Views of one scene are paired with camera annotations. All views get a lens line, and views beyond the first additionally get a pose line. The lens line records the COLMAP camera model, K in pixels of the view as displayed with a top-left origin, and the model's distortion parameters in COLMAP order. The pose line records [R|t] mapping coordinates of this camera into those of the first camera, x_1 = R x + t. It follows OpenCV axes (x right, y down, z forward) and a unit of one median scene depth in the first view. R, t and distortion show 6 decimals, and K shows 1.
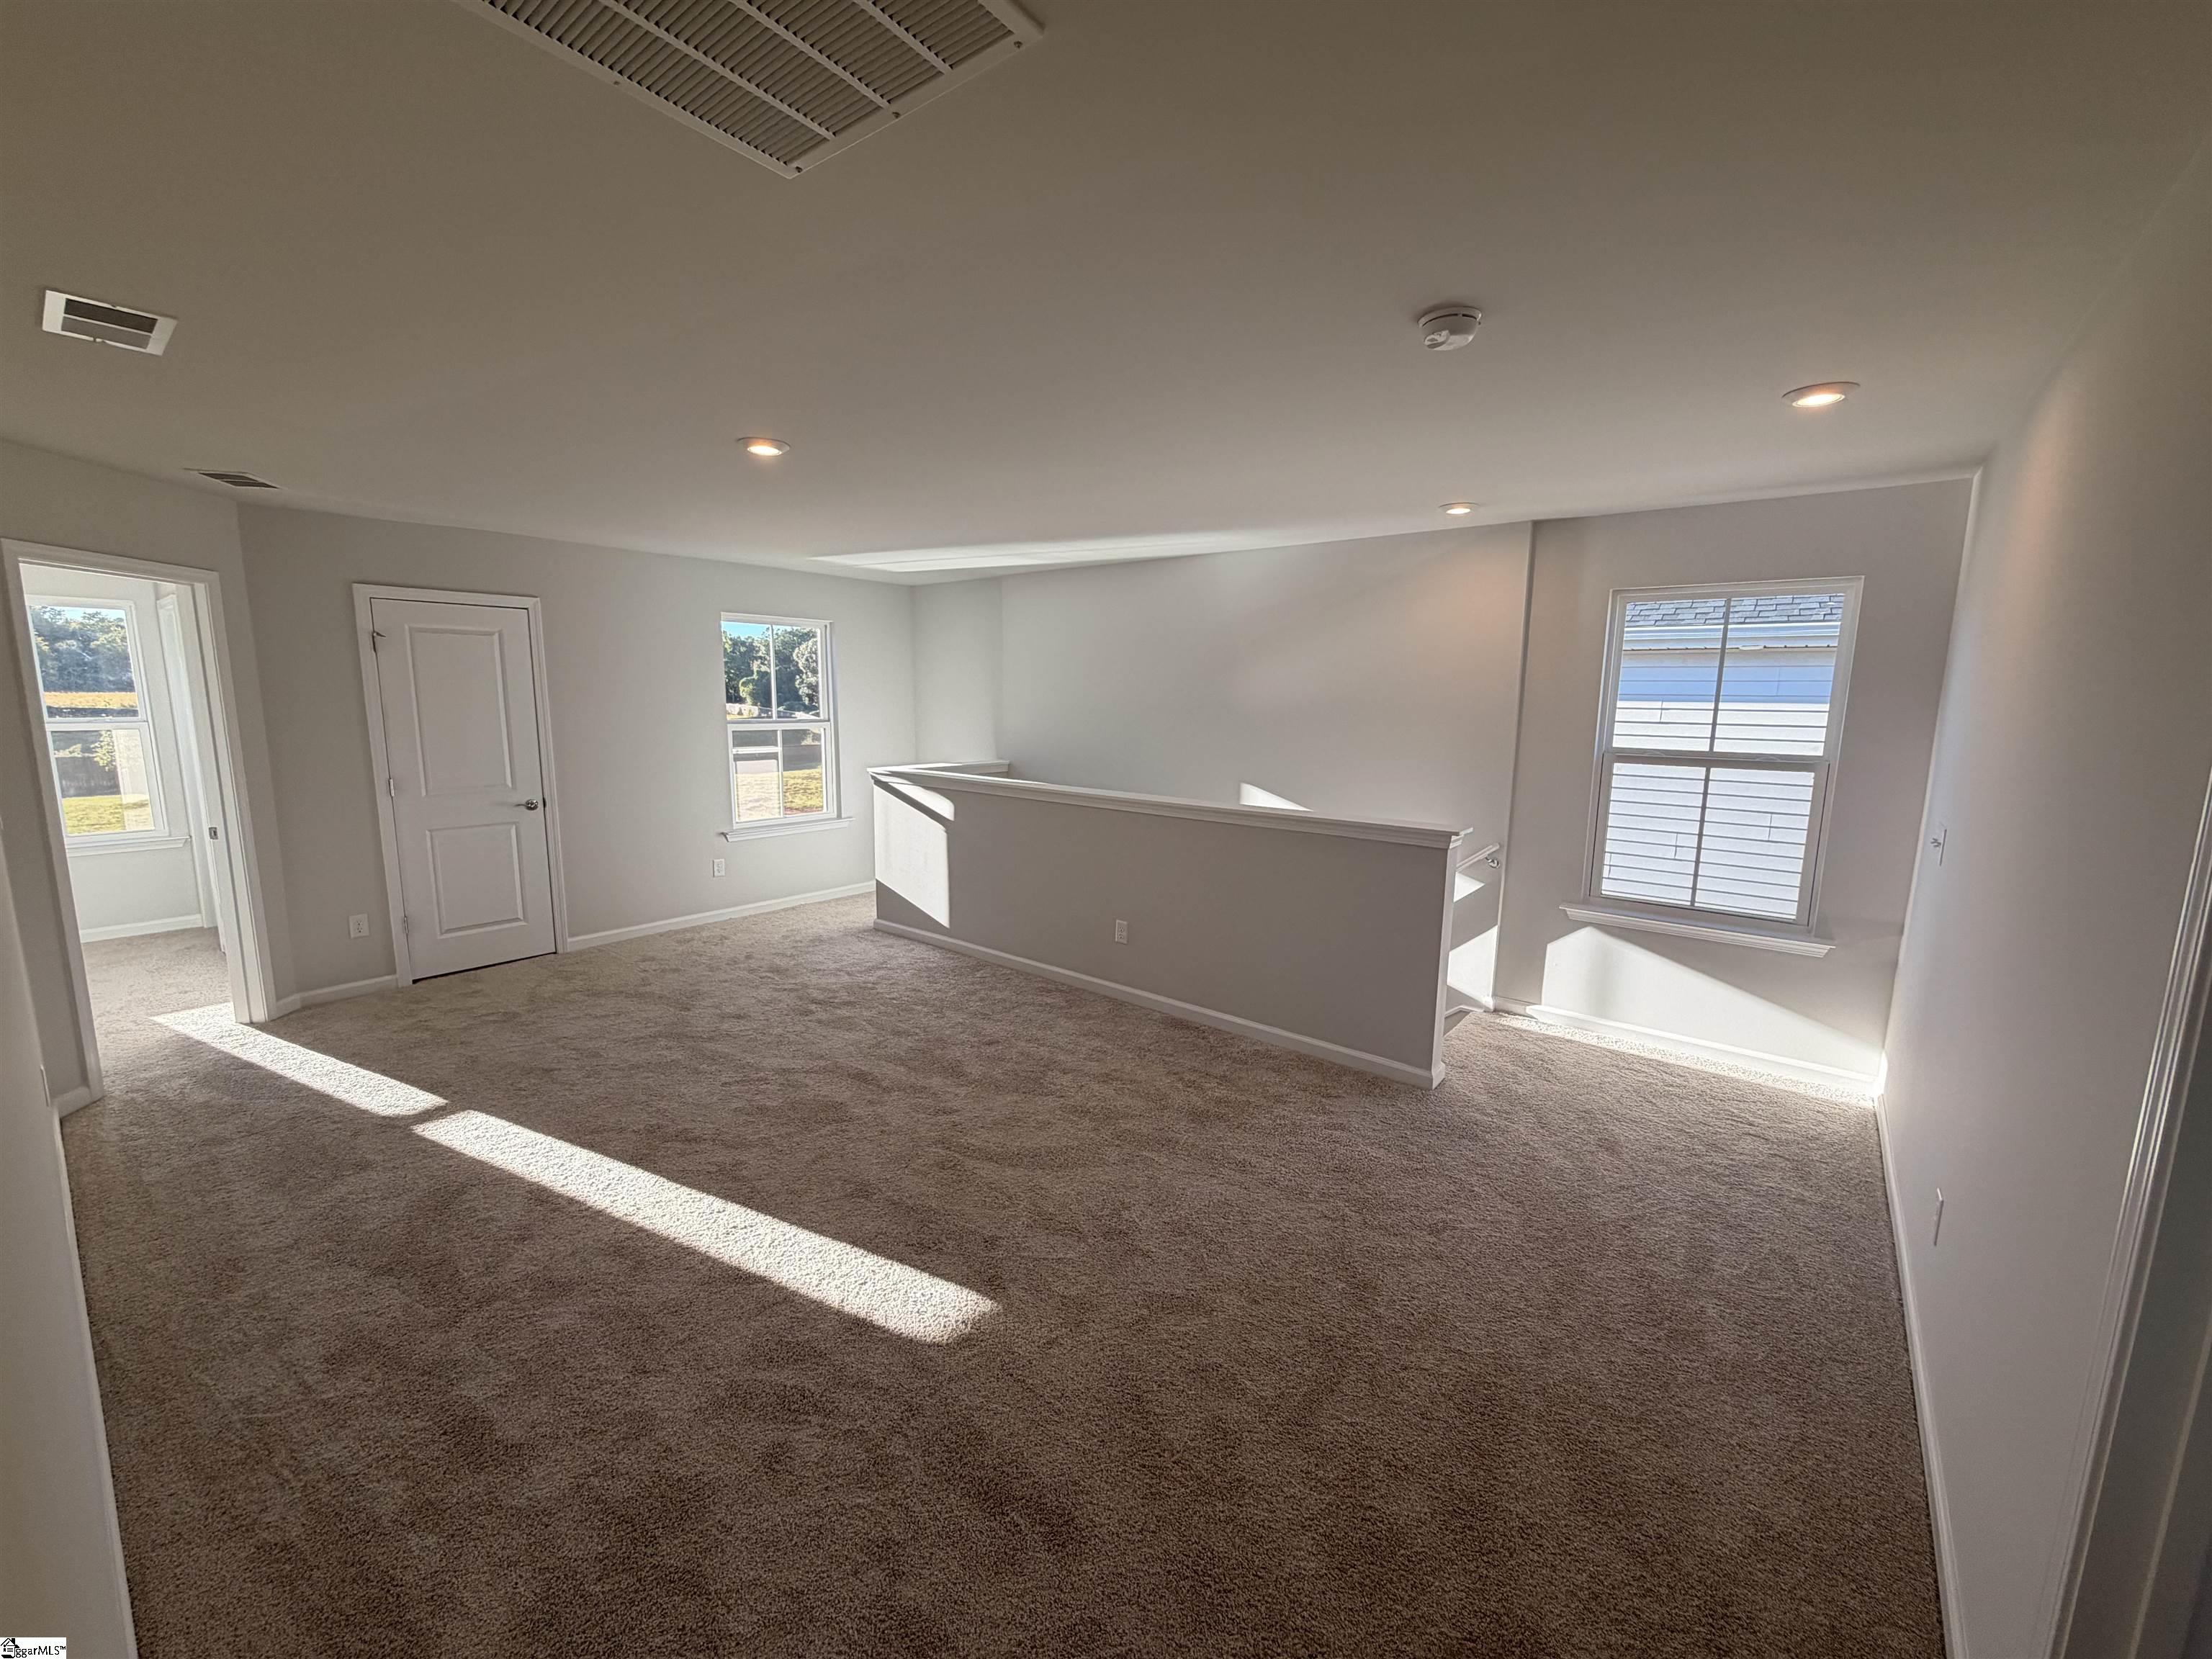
lens RADIAL K [[884.2, 0, 1098.8], [0, 884.2, 828.2], [0, 0, 1]] dist [0.000486, -0.000085]
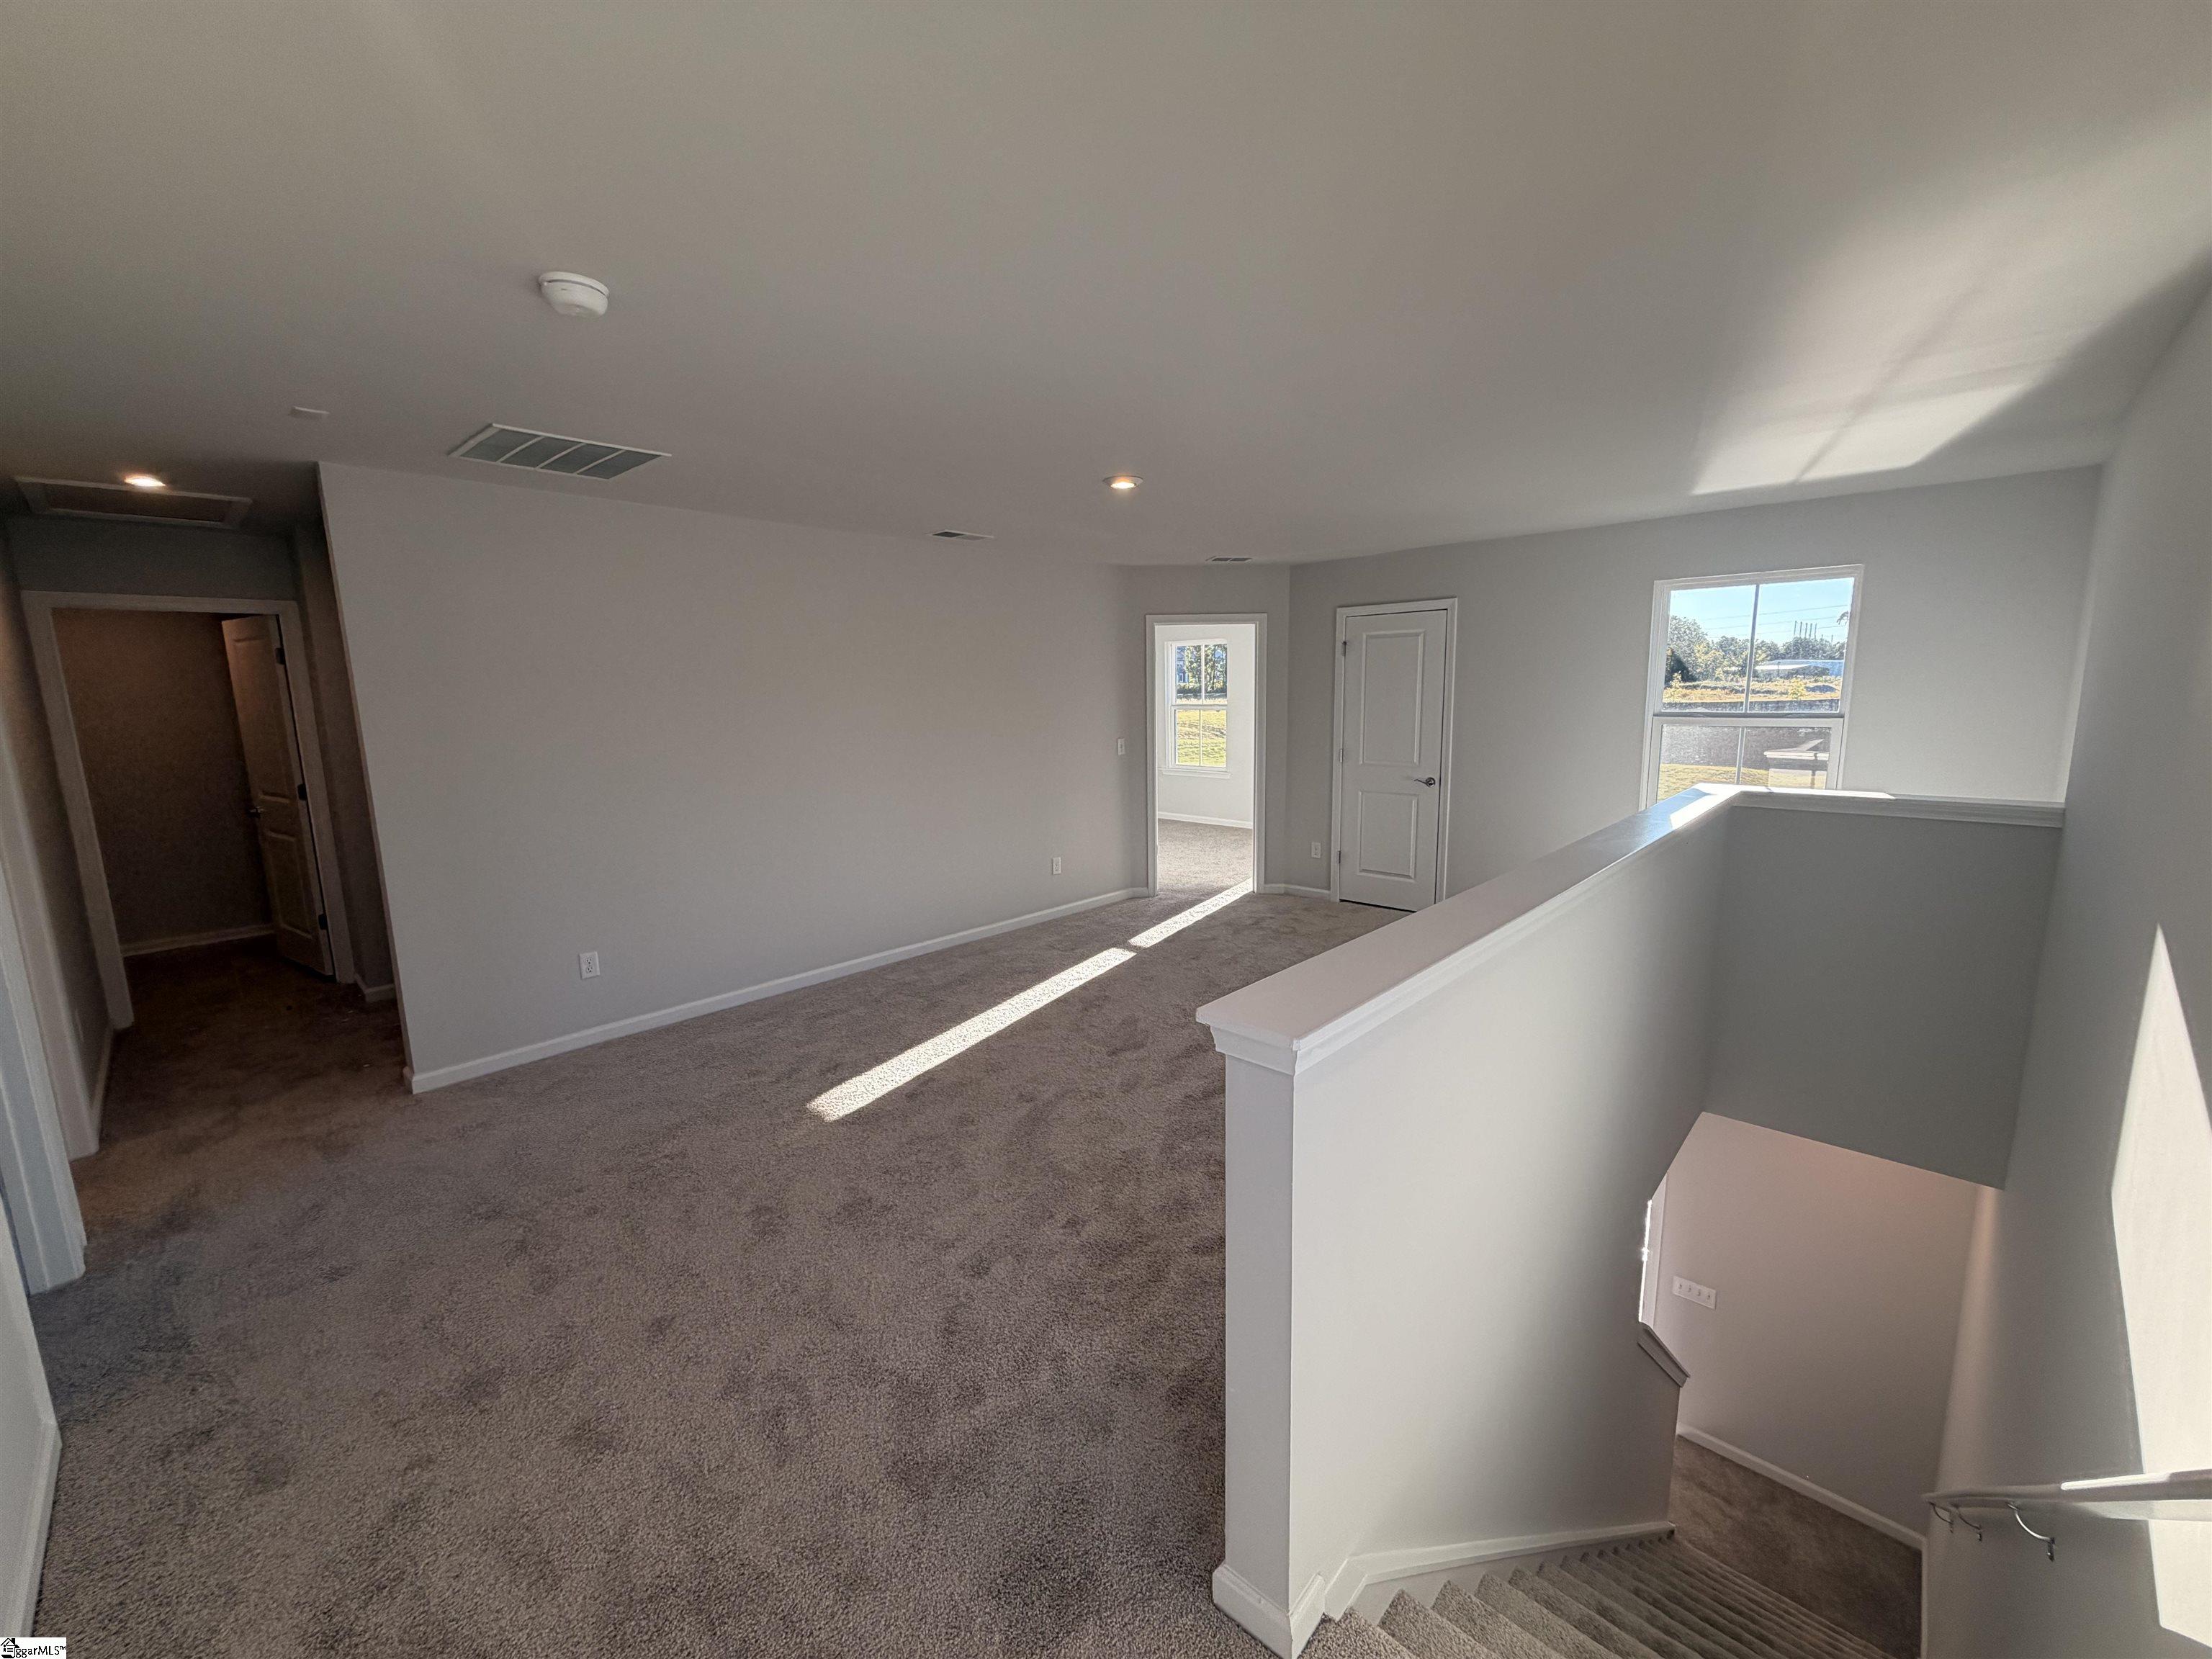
lens RADIAL K [[884.2, 0, 1098.8], [0, 884.2, 828.2], [0, 0, 1]] dist [0.000486, -0.000085]
pose [[-0.073549, 0.144422, -0.986779, 0.766375], [-0.133991, 0.979057, 0.153279, -0.123617], [0.988249, 0.143493, -0.052658, 0.943481]]
